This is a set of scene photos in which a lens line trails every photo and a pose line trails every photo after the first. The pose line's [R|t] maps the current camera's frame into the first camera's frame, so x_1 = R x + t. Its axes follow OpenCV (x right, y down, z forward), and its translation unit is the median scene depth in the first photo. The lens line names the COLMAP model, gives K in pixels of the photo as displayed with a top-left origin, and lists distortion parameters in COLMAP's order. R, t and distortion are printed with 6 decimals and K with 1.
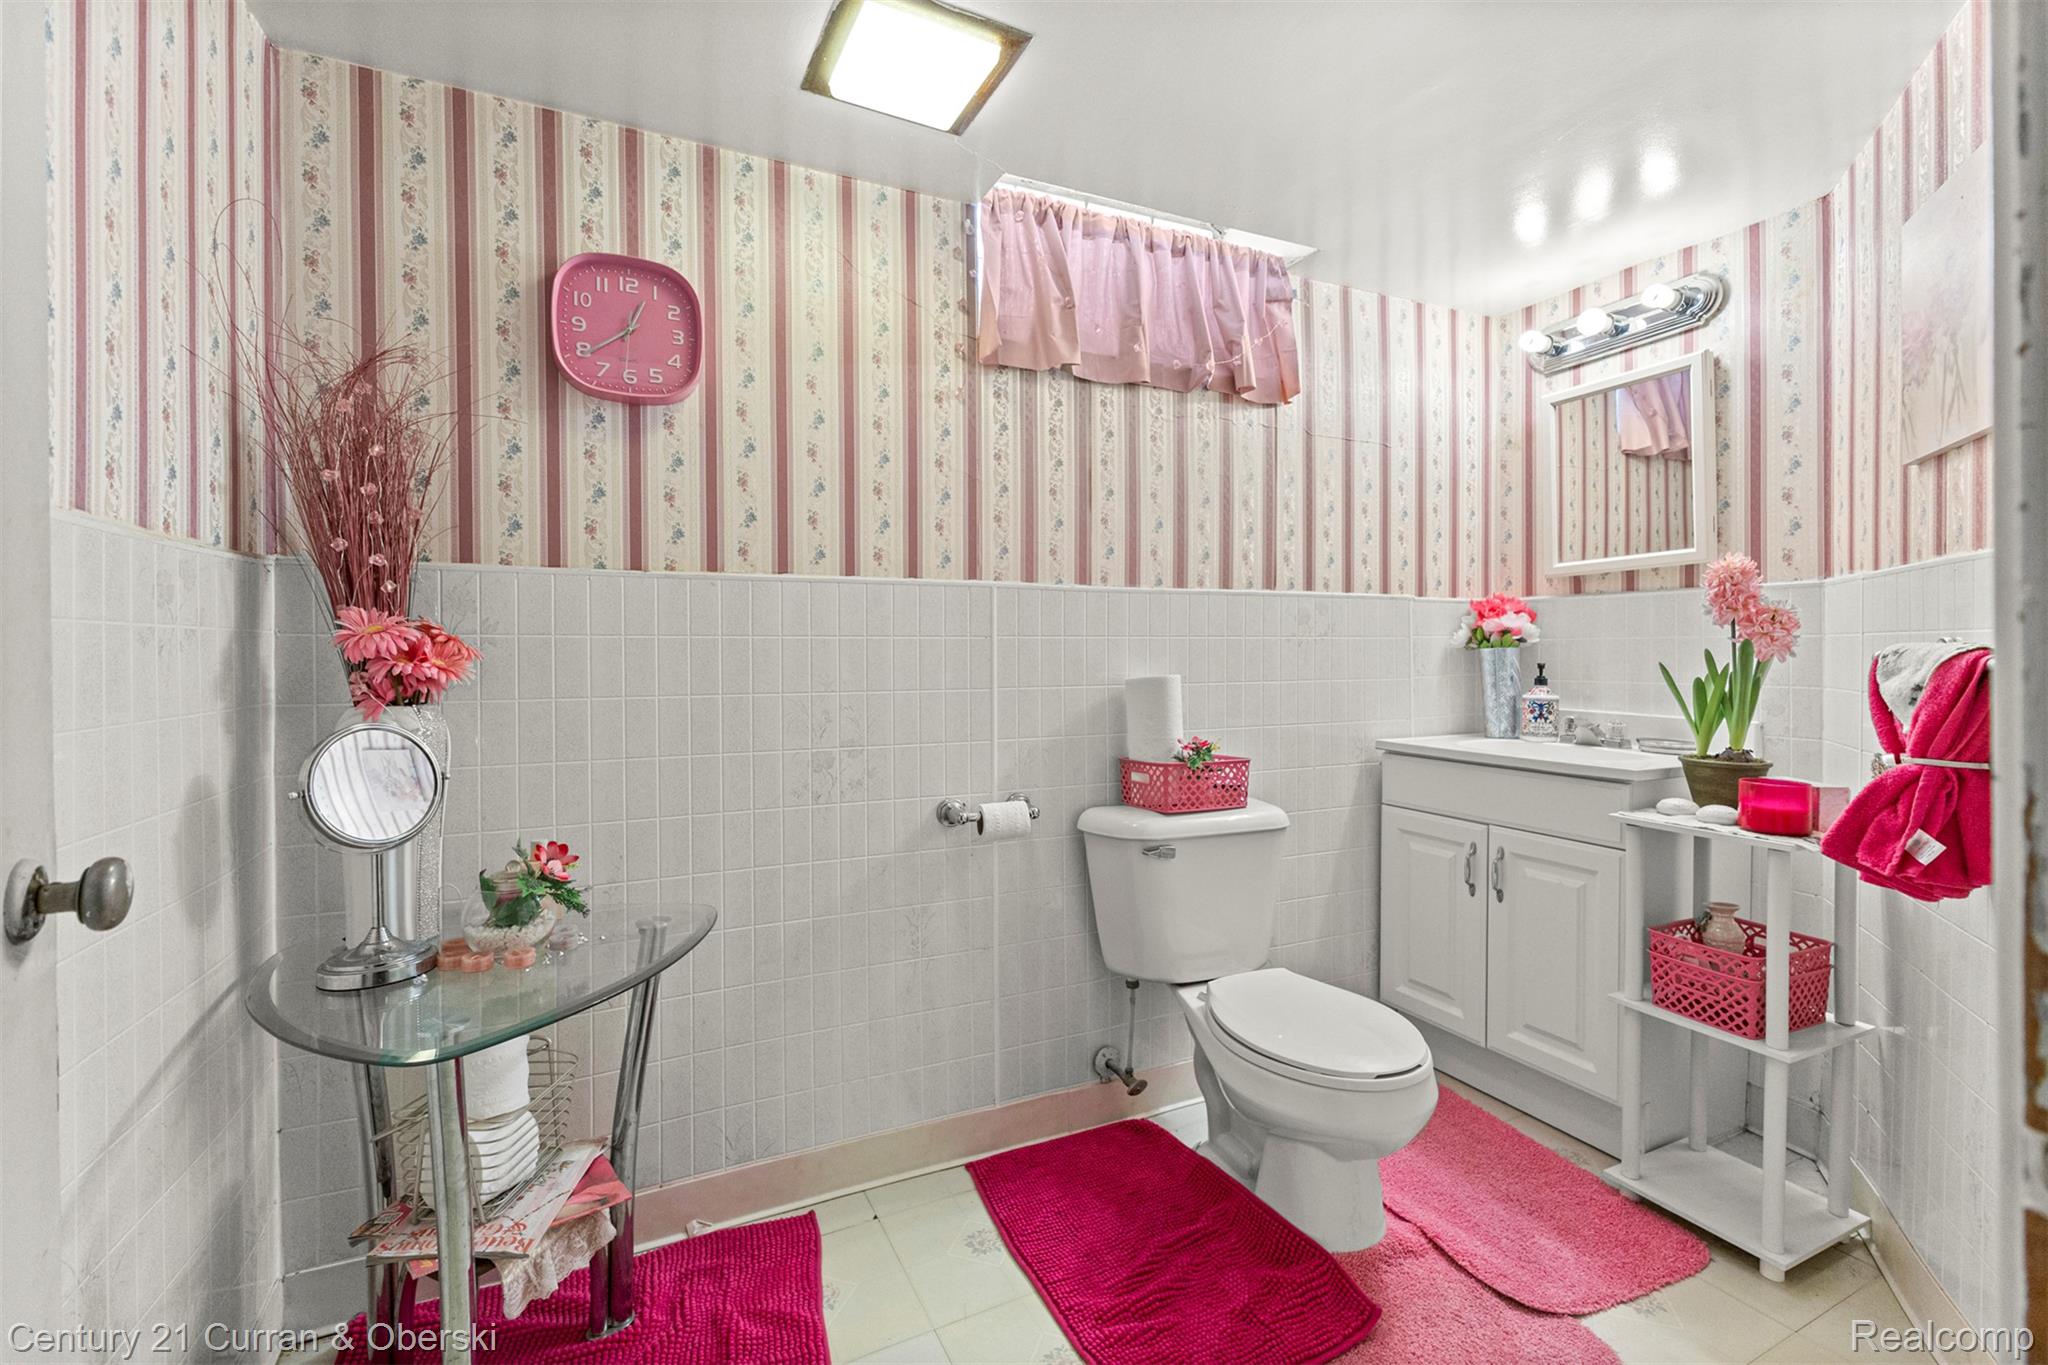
lens RADIAL K [[882.1, 0, 992.2], [0, 882.1, 674.3], [0, 0, 1]] dist [0.032858, -0.011434]
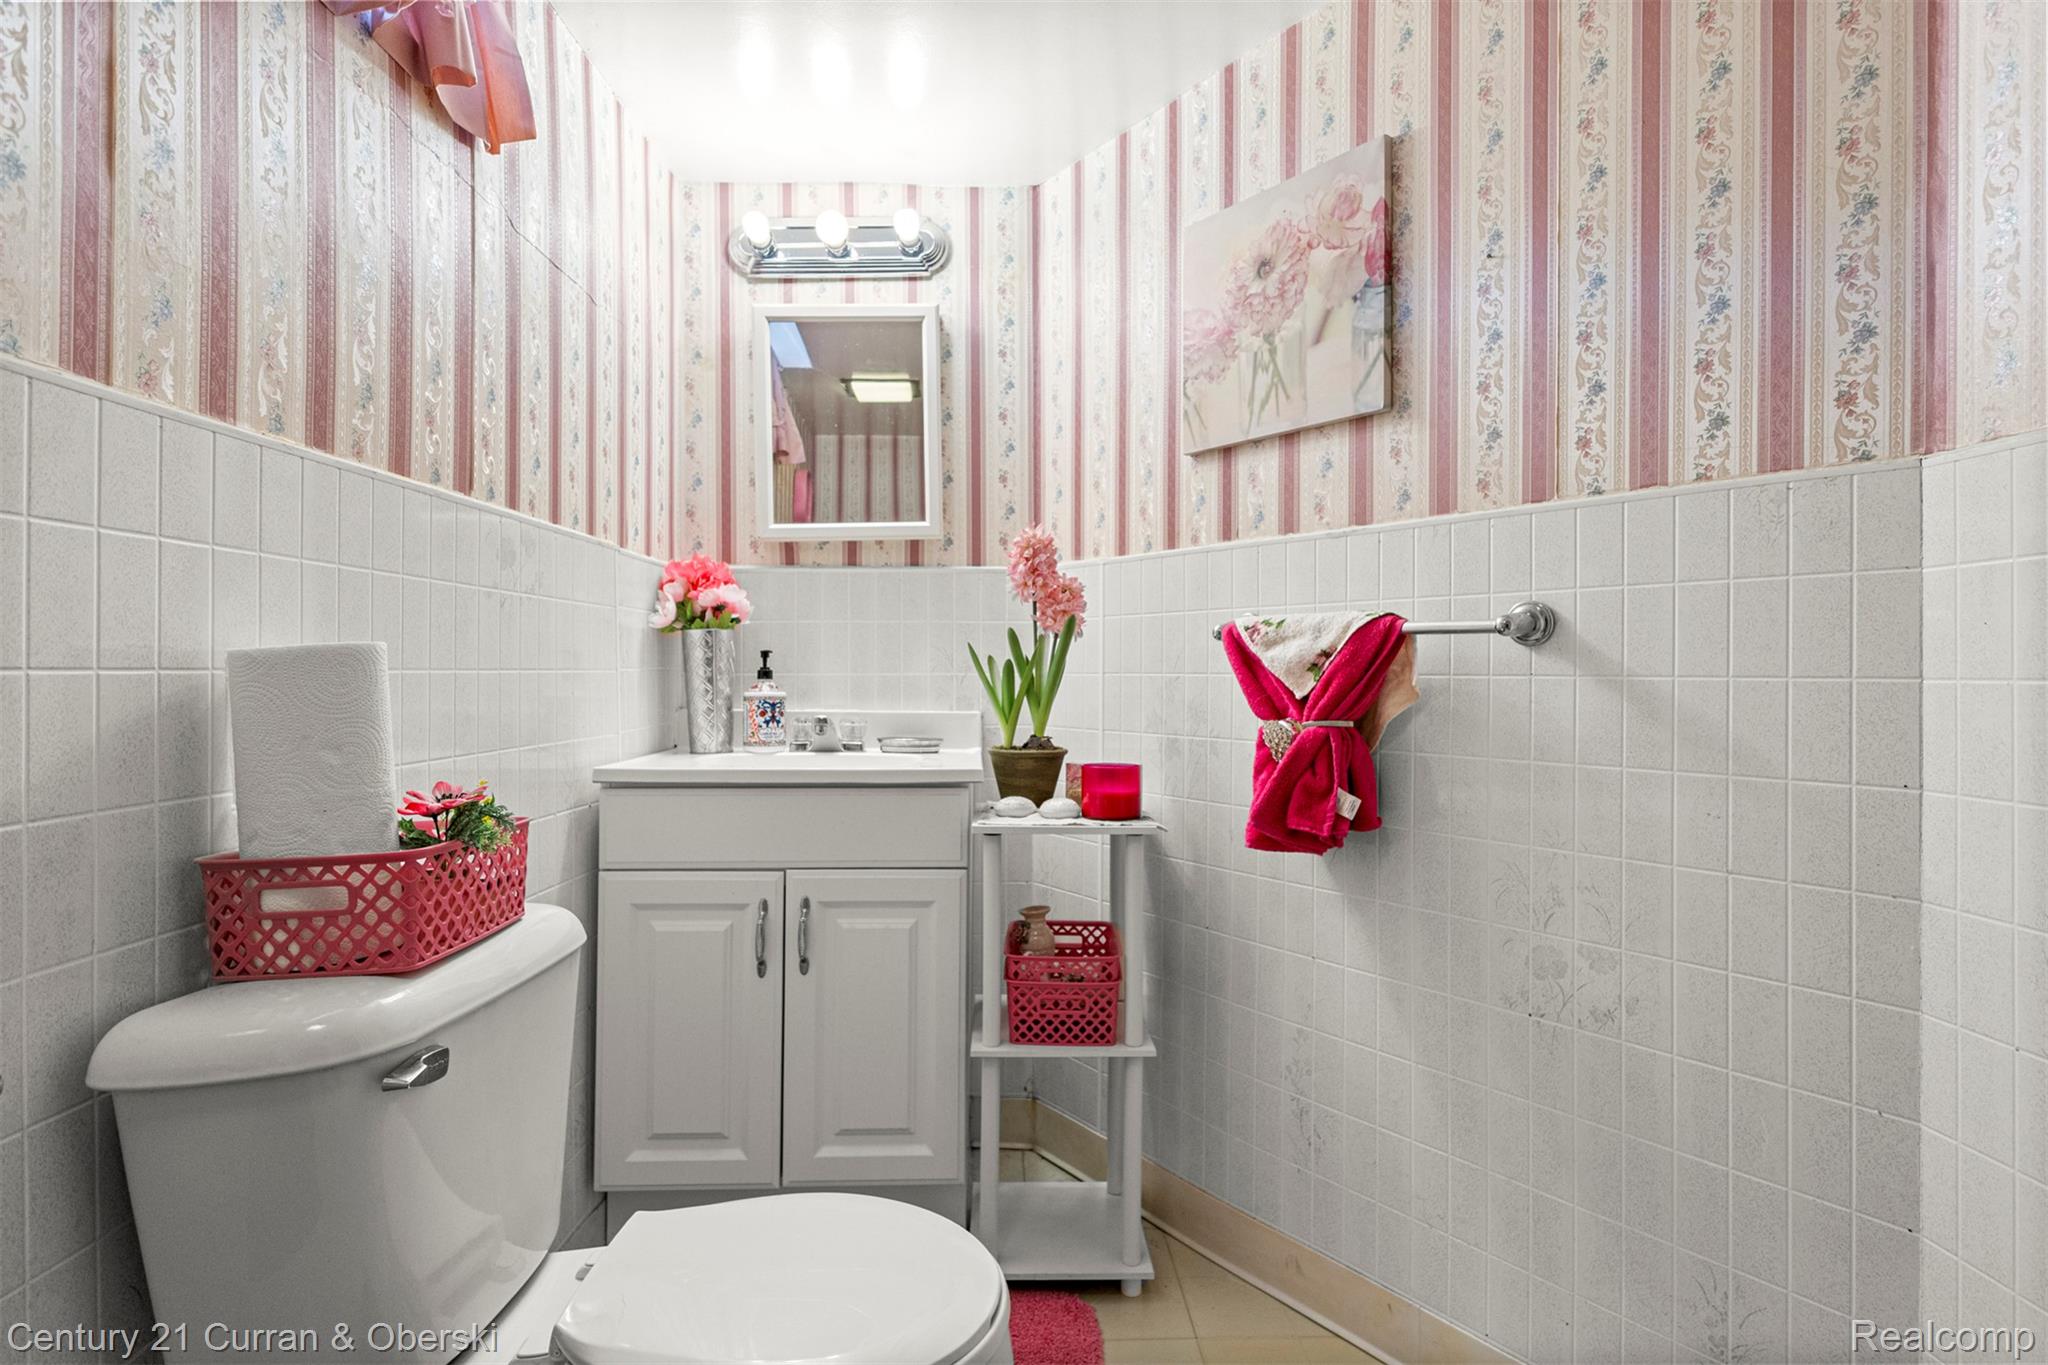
lens RADIAL K [[1031.1, 0, 1025.6], [0, 1031.1, 679.5], [0, 0, 1]] dist [0.020432, 0.000586]
pose [[0.387990, 0.000728, 0.921663, -0.132913], [0.021954, 0.999709, -0.010031, 0.030020], [-0.921402, 0.024127, 0.387861, 0.513100]]
